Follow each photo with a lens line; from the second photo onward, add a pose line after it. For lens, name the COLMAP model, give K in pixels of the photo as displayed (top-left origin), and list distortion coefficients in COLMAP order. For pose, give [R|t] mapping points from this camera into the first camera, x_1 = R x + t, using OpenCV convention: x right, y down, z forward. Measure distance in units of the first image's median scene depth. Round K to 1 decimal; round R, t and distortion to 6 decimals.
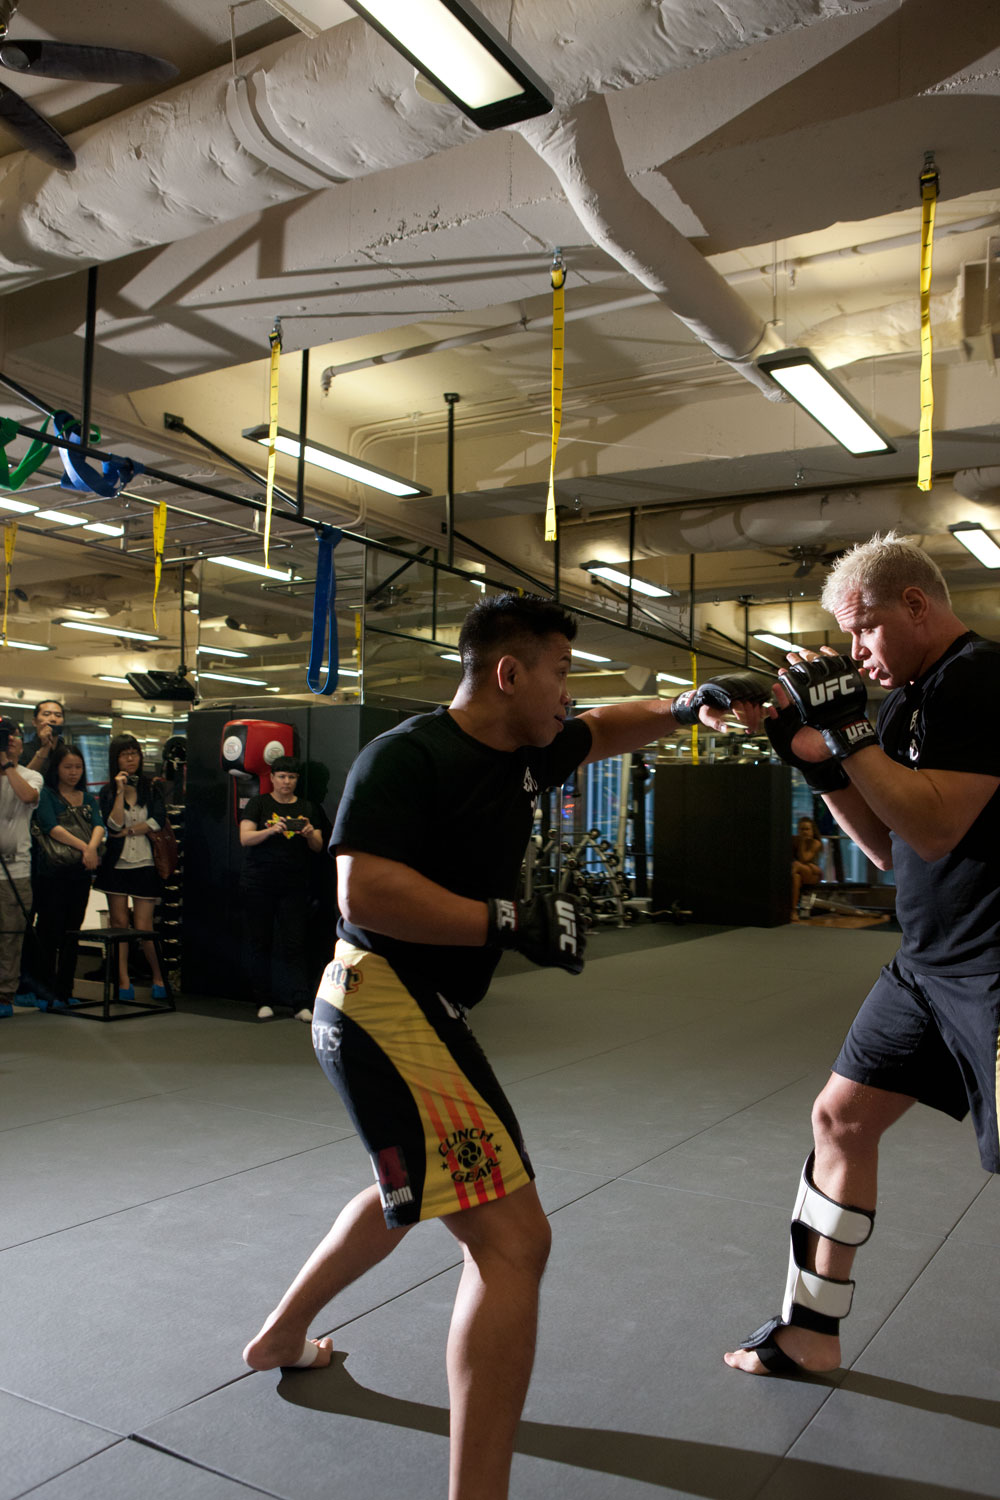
lens RADIAL K [[1273.9, 0, 500.0], [0, 1273.9, 750.0], [0, 0, 1]] dist [-0.011431, 0.000030]
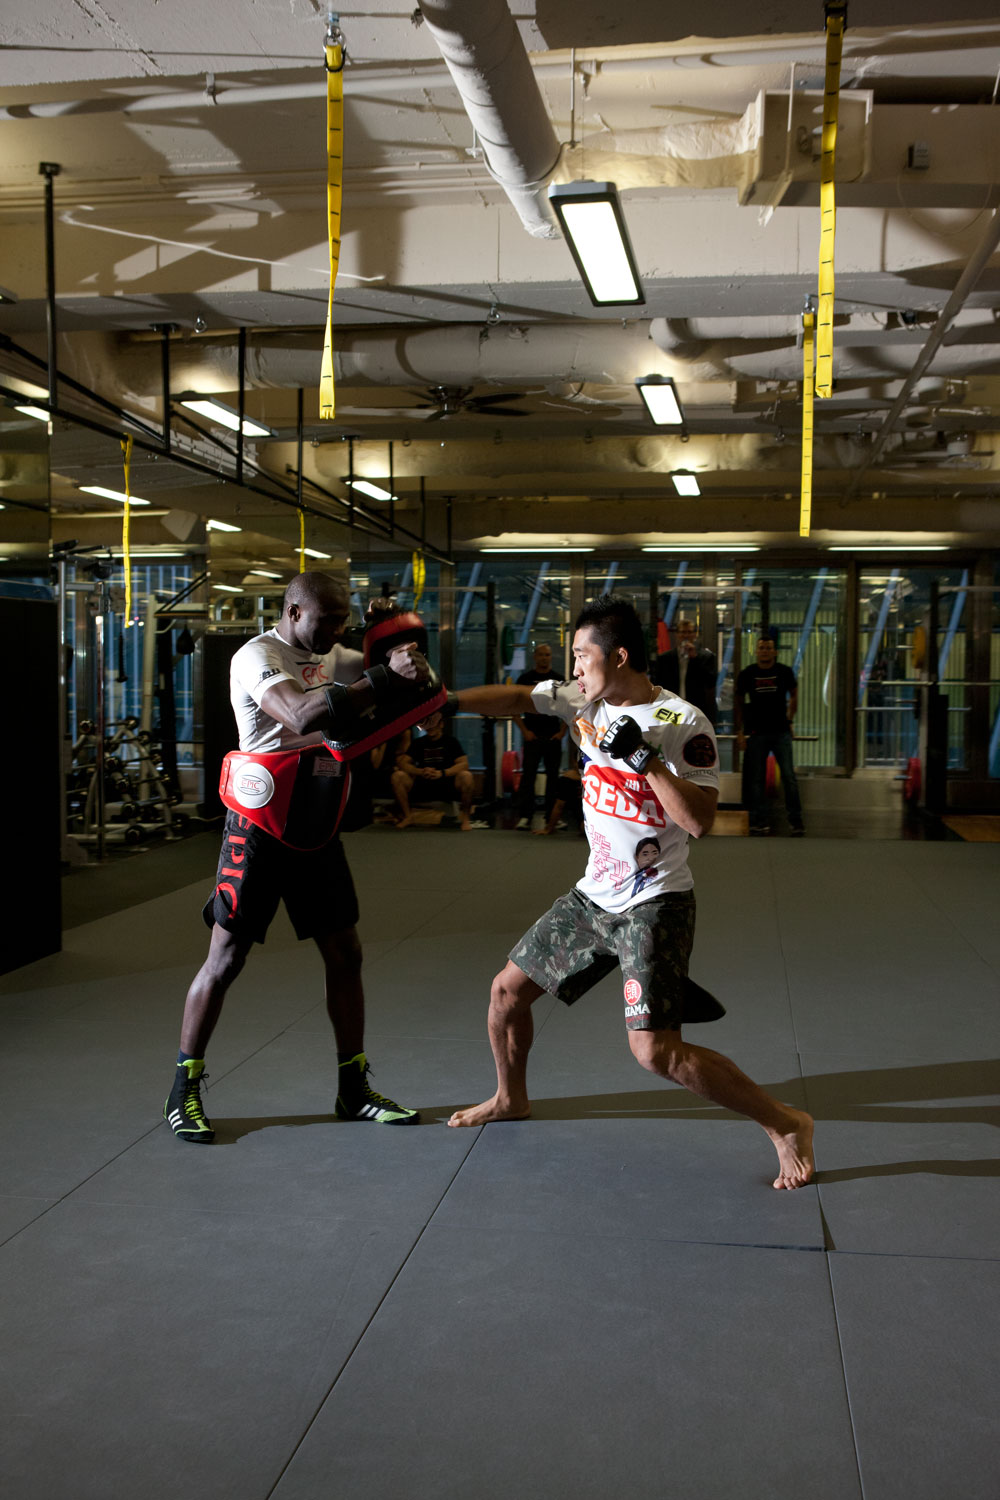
lens RADIAL K [[1537.2, 0, 500.0], [0, 1537.2, 750.0], [0, 0, 1]] dist [-0.008733, 0.005743]
pose [[0.928094, -0.034200, 0.370771, -0.113981], [-0.006289, 0.994191, 0.107448, -0.036673], [-0.372292, -0.102054, 0.922488, 0.054938]]
